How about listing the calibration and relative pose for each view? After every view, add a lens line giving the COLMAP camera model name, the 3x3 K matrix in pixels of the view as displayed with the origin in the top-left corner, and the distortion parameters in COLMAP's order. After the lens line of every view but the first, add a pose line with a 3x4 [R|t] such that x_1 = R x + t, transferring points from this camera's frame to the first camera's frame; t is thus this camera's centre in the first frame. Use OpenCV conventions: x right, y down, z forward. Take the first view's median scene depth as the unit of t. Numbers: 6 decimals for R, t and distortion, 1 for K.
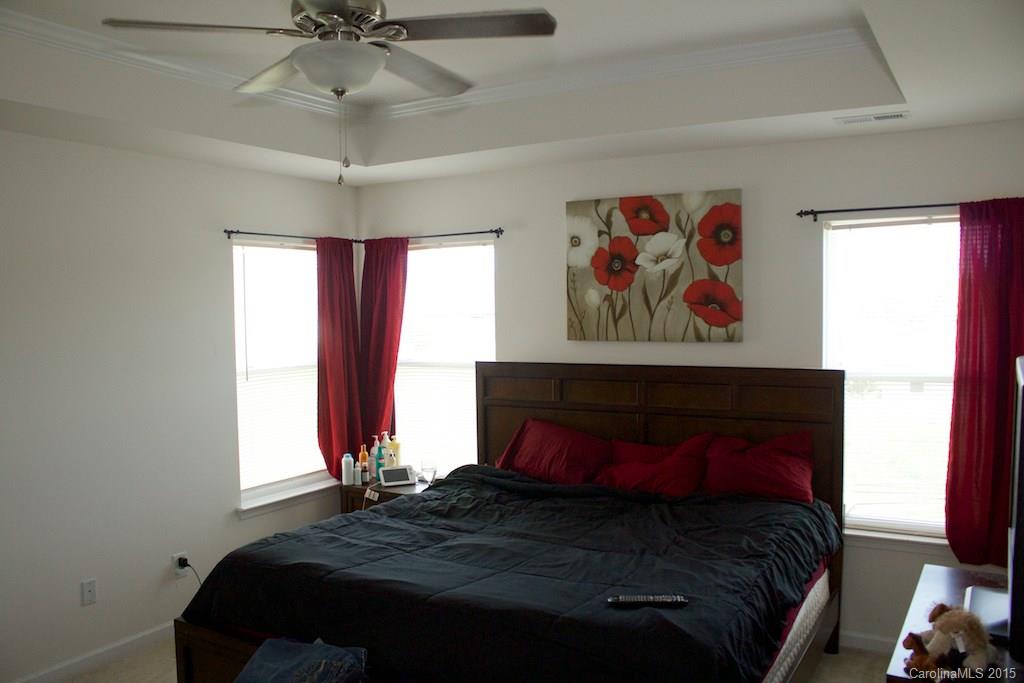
lens RADIAL K [[839.7, 0, 510.7], [0, 839.7, 350.0], [0, 0, 1]] dist [-0.164952, 0.137109]
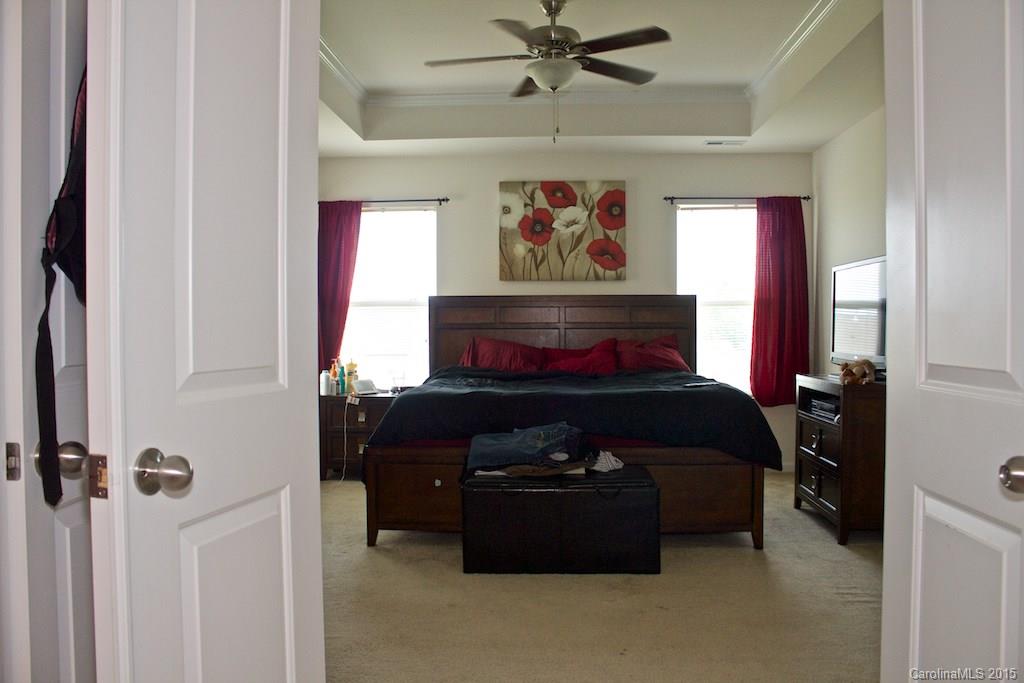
lens RADIAL K [[865.1, 0, 512.0], [0, 865.1, 341.5], [0, 0, 1]] dist [-0.169911, 0.155250]
pose [[0.885687, 0.001627, 0.464280, -0.612070], [0.015314, 0.999347, -0.032715, 0.144299], [-0.464031, 0.036085, 0.885084, -0.289131]]
